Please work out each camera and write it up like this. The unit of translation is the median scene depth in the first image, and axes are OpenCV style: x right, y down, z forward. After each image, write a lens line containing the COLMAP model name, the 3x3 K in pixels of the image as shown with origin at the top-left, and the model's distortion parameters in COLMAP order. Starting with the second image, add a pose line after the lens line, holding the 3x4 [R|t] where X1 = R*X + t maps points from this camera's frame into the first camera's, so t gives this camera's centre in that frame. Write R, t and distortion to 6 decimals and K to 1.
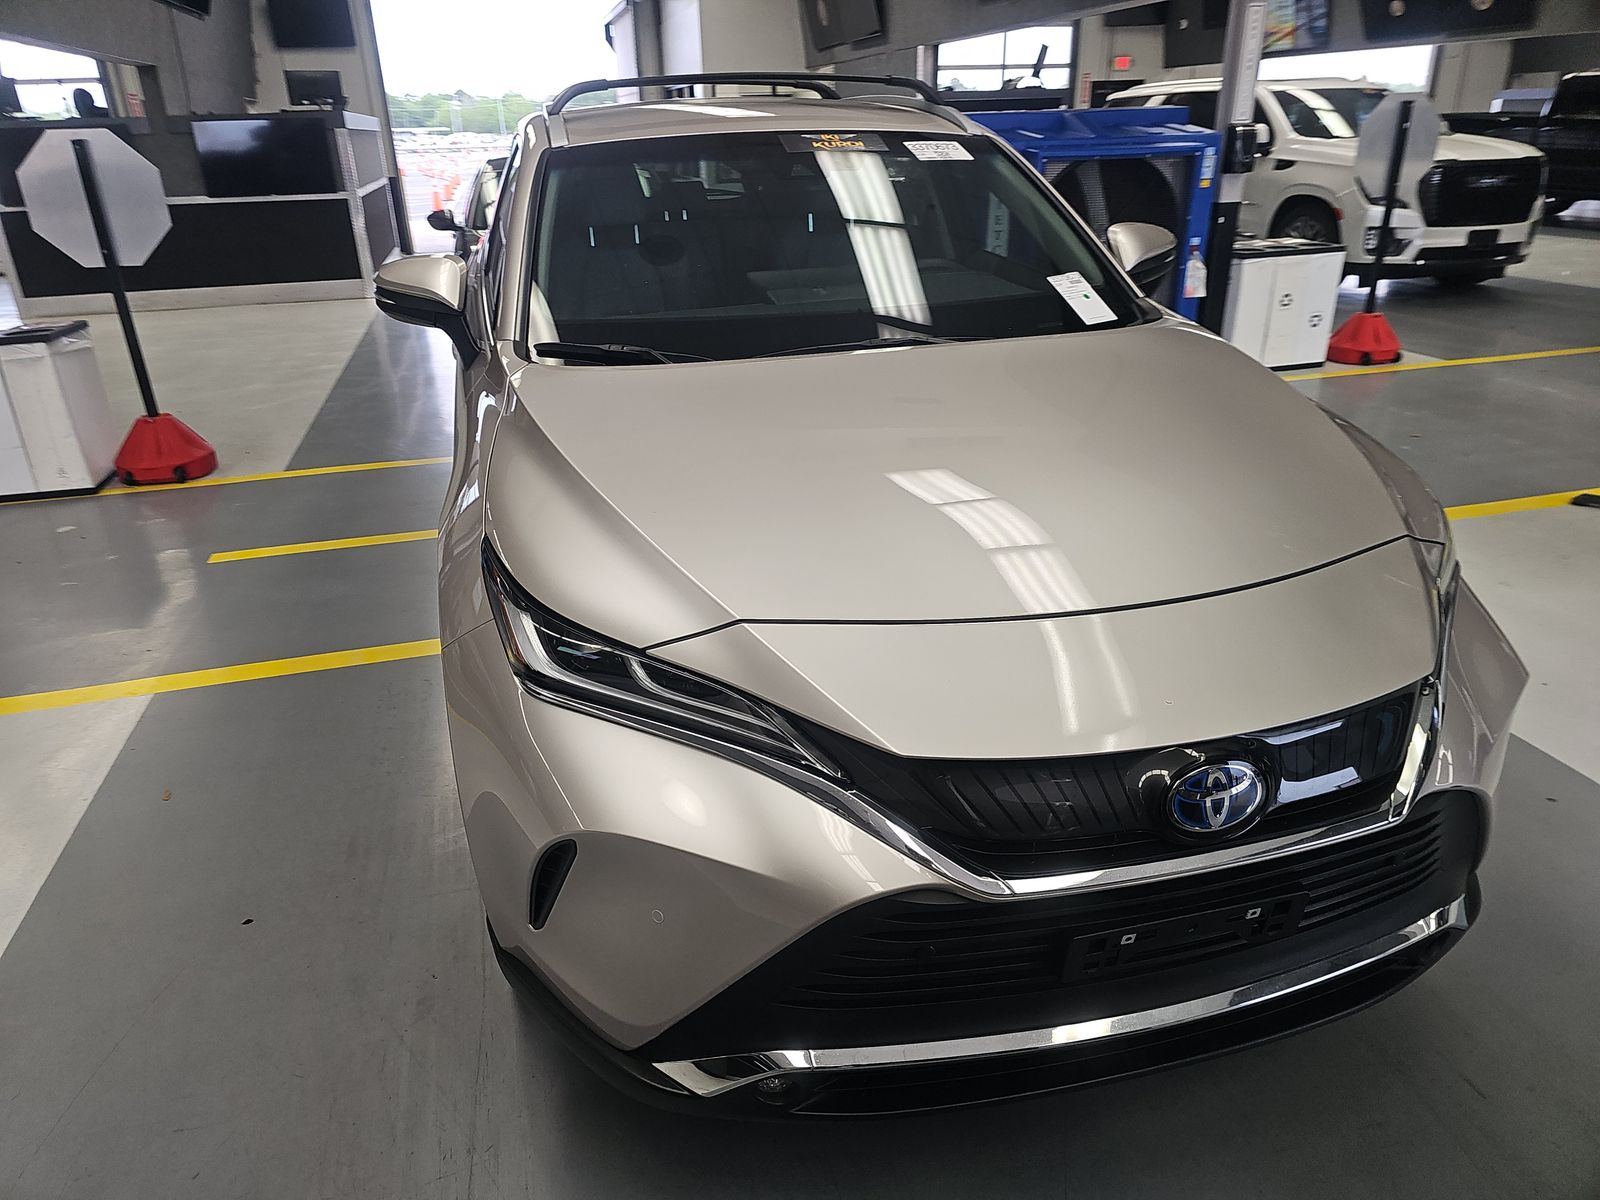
lens RADIAL K [[1060.4, 0, 800.0], [0, 1060.4, 600.0], [0, 0, 1]] dist [0.046713, -0.045998]
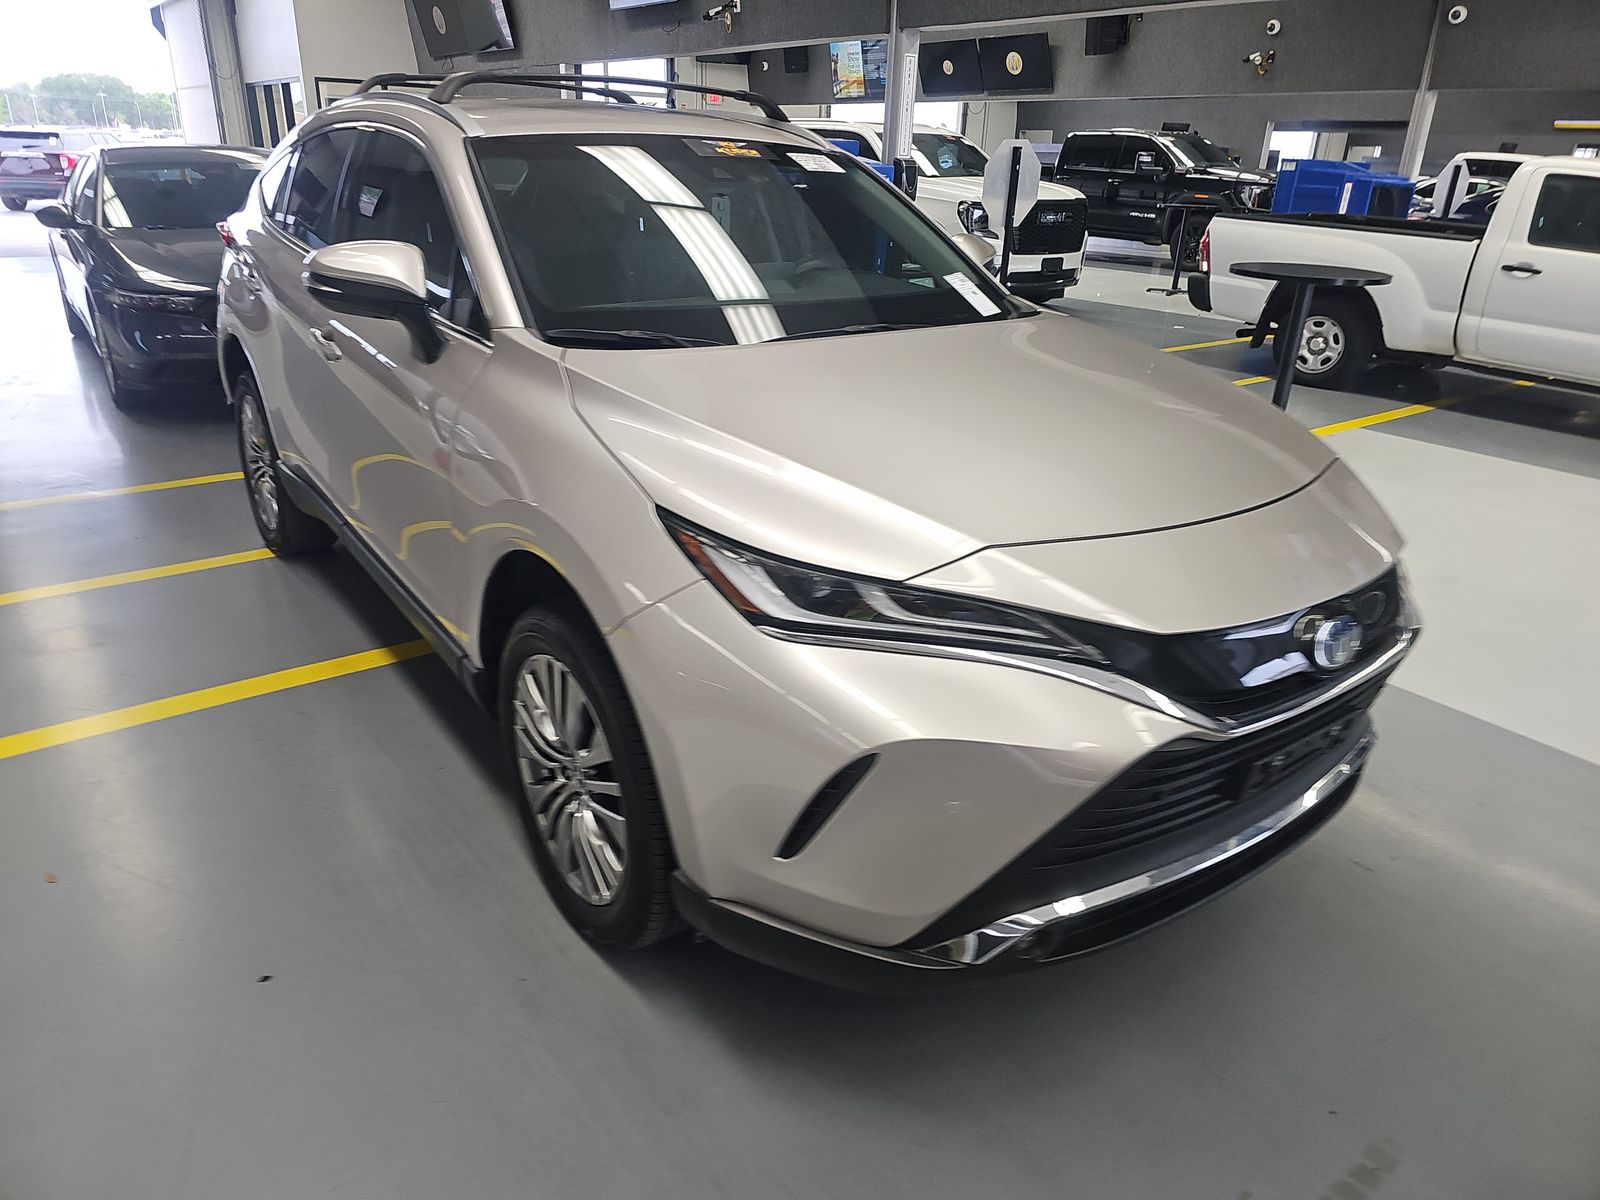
lens RADIAL K [[1056.5, 0, 800.0], [0, 1056.5, 600.0], [0, 0, 1]] dist [0.037771, -0.052651]
pose [[0.925644, -0.093907, 0.366559, -0.296661], [0.099549, 0.995026, 0.003526, 0.022785], [-0.365067, 0.033227, 0.930388, -0.004055]]
